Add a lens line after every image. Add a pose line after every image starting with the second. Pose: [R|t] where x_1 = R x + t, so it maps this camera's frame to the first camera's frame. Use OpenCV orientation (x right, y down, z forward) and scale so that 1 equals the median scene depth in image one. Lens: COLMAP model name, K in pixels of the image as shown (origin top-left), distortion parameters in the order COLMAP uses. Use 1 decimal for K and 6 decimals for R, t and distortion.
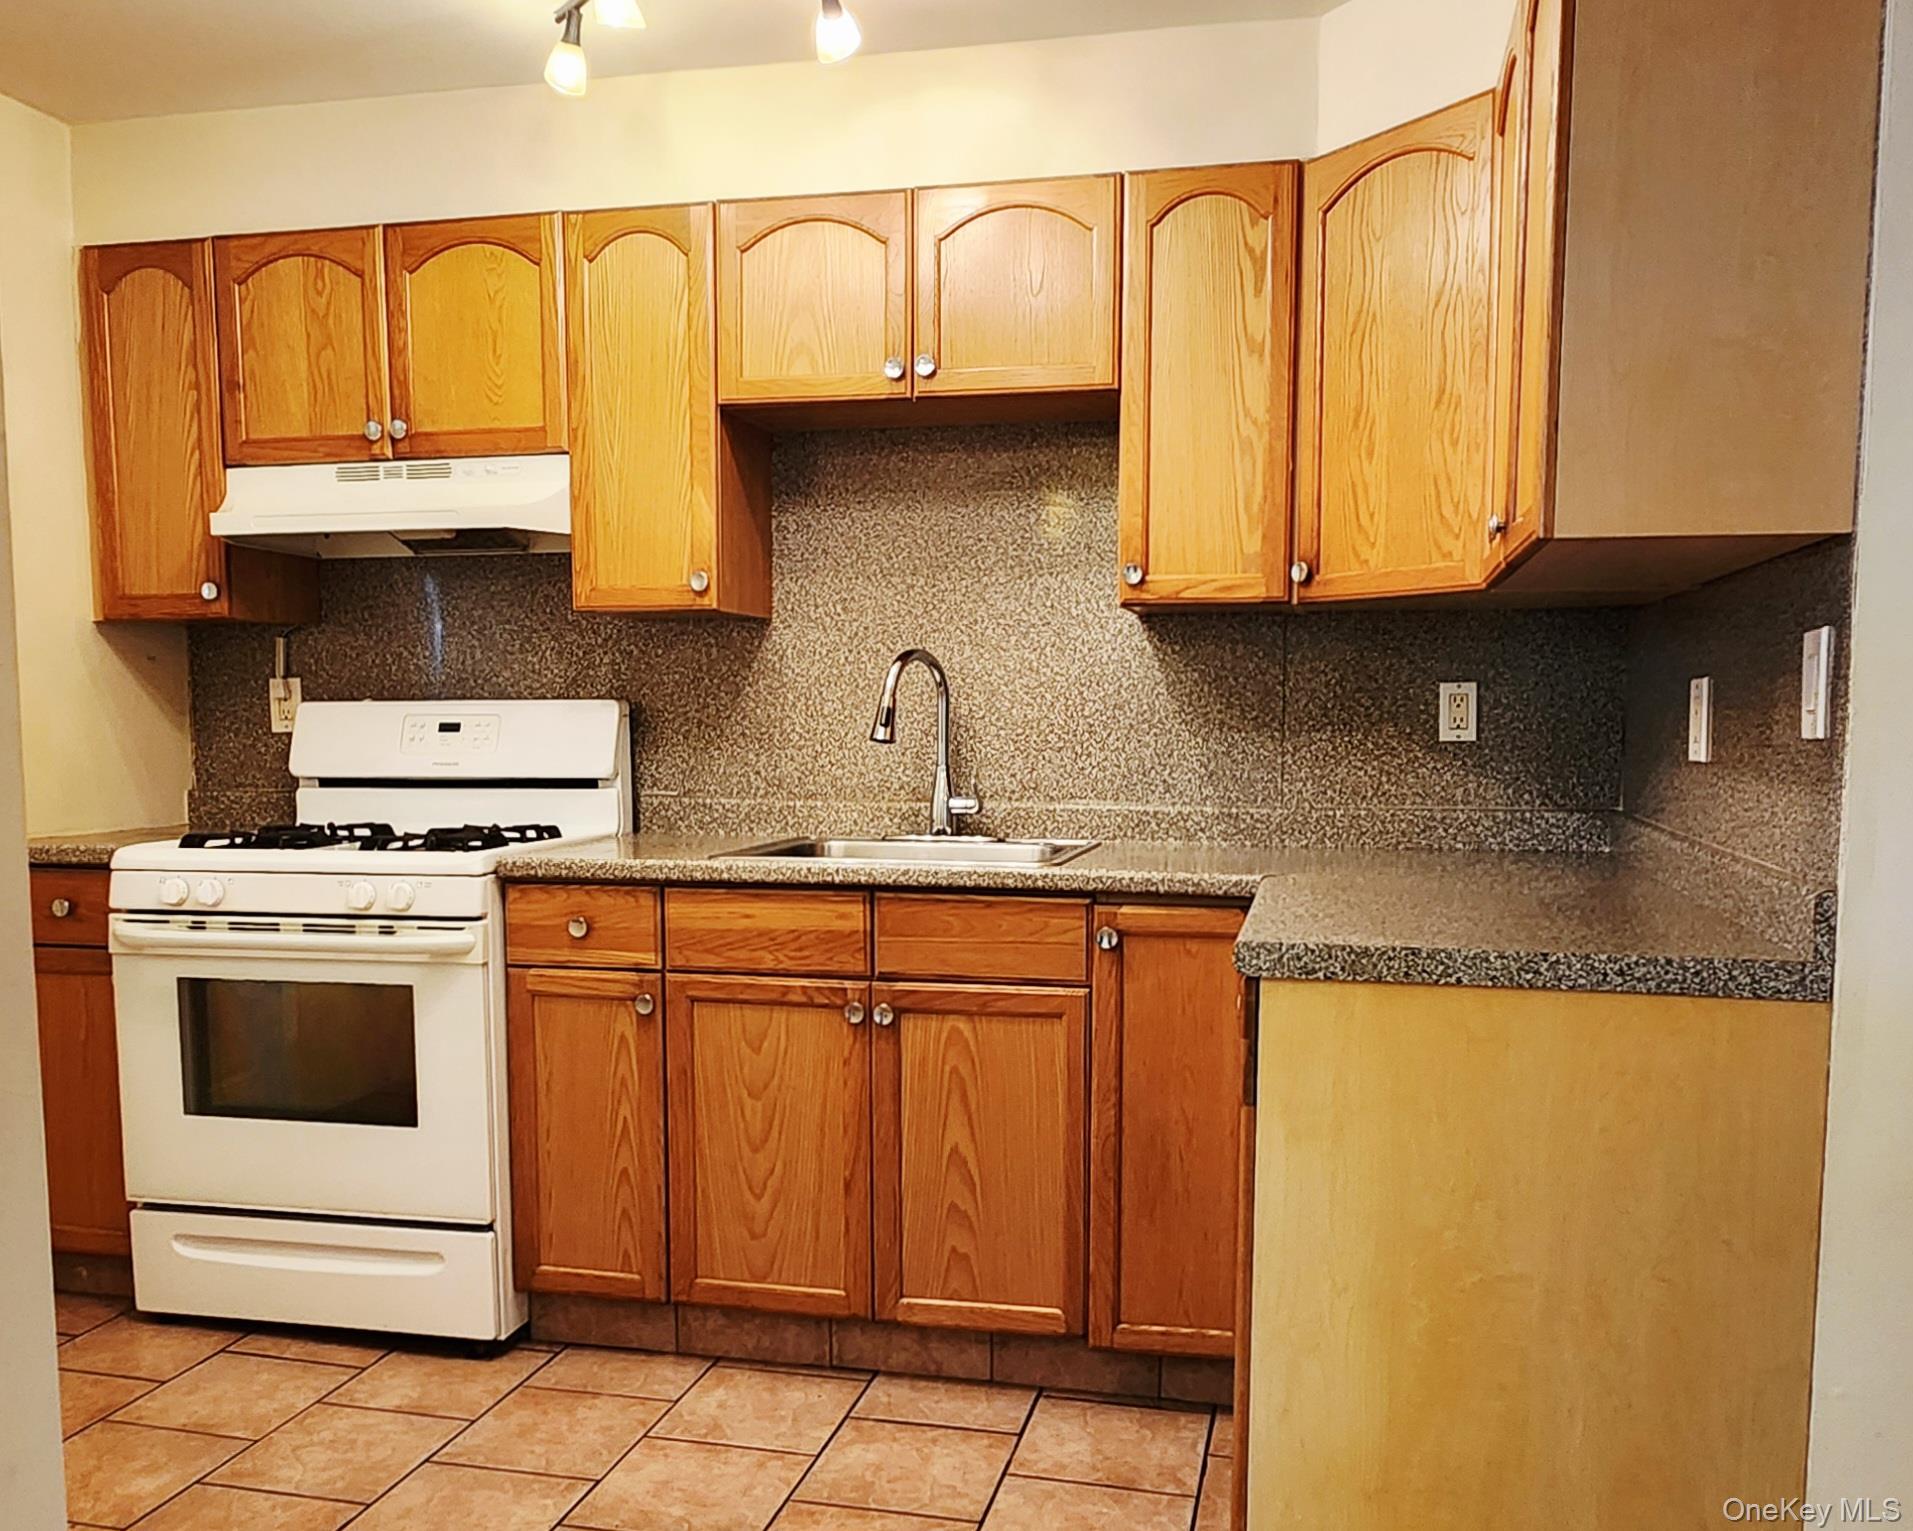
lens RADIAL K [[1599.7, 0, 987.5], [0, 1599.7, 868.0], [0, 0, 1]] dist [-0.007317, -0.017387]
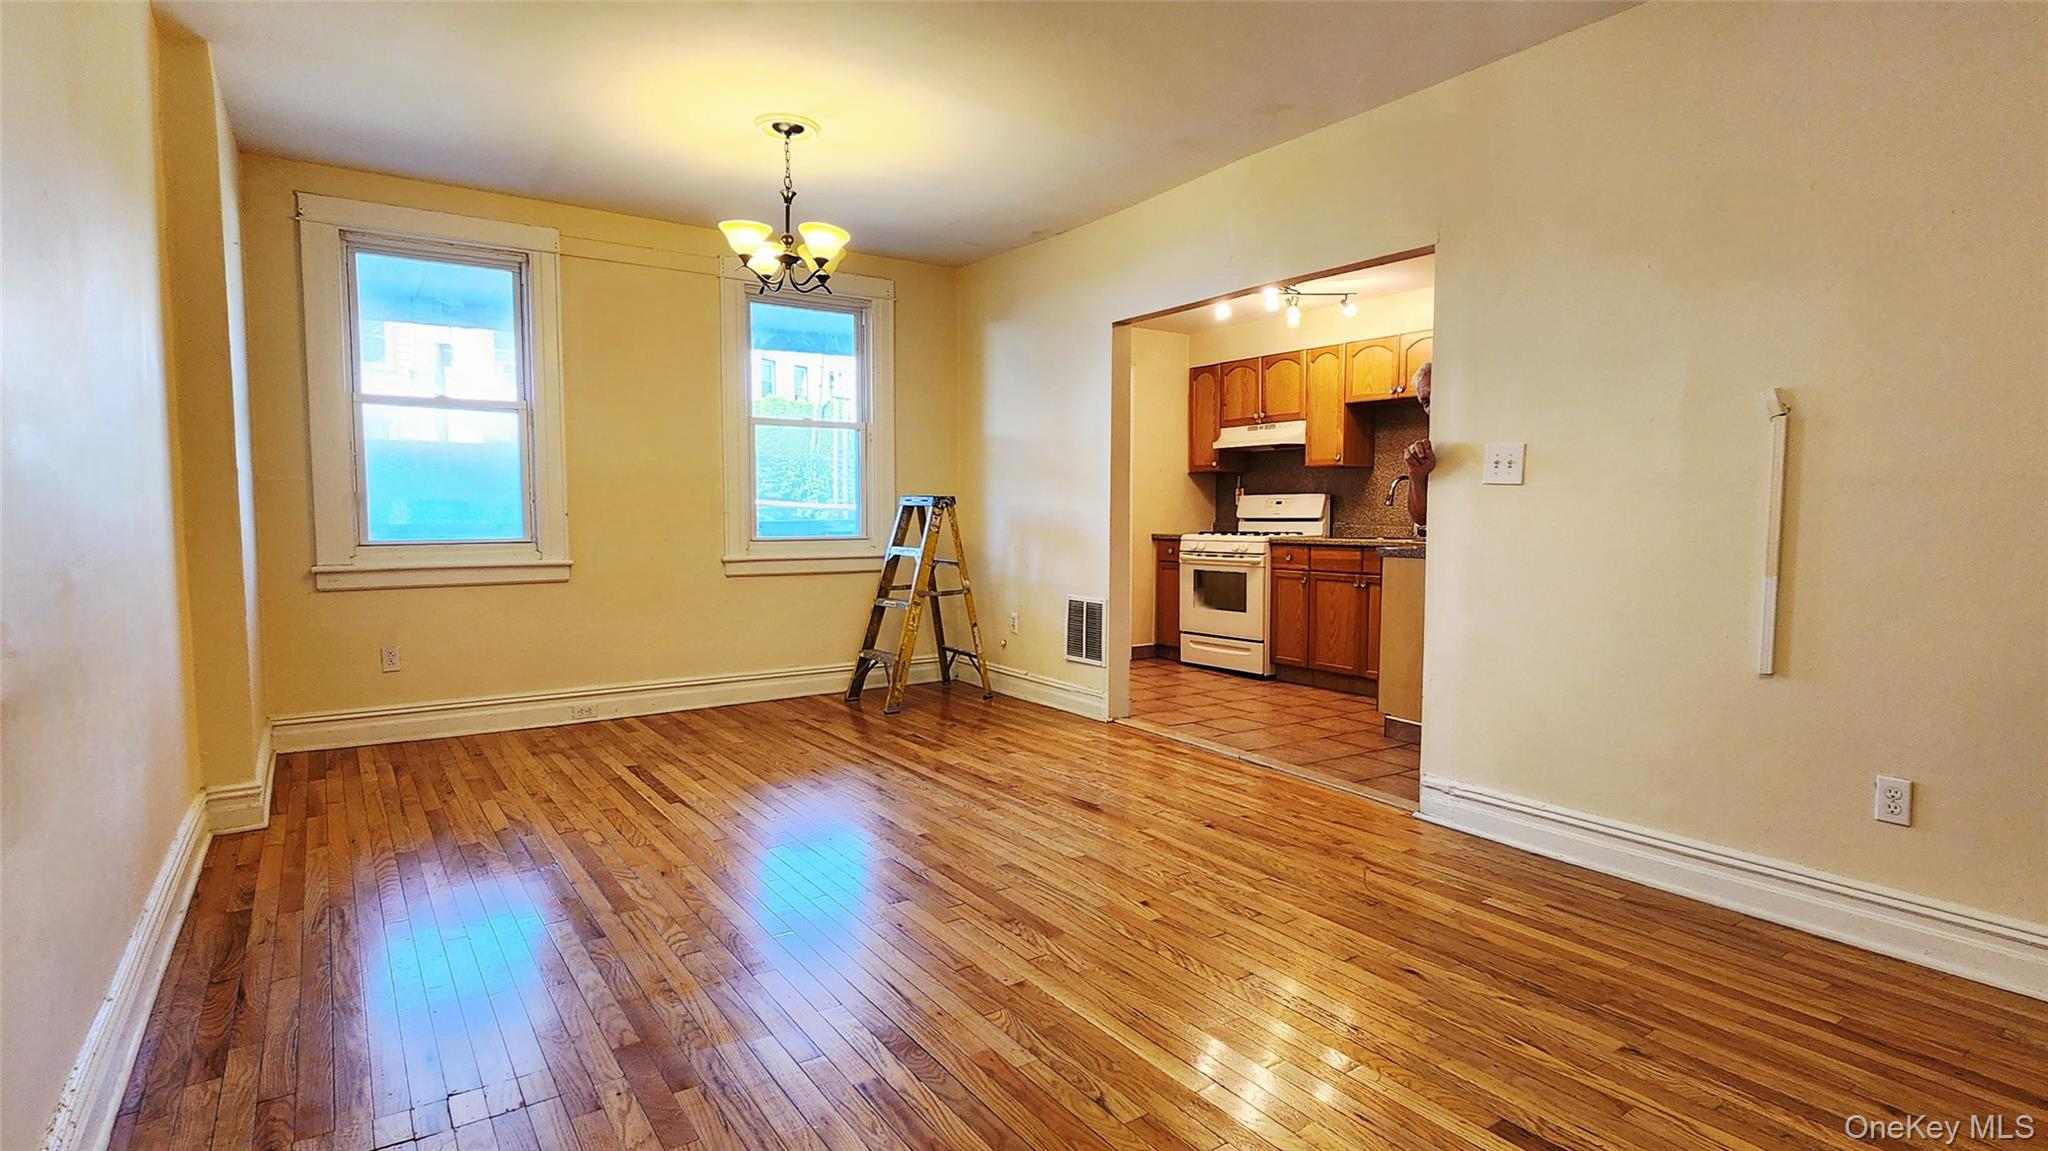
lens RADIAL K [[1026.7, 0, 1025.5], [0, 1026.7, 578.6], [0, 0, 1]] dist [-0.006353, -0.000664]
pose [[0.726327, 0.042050, -0.686062, 0.837368], [-0.062748, 0.998016, -0.005261, 0.125910], [0.684479, 0.046870, 0.727524, -0.993863]]
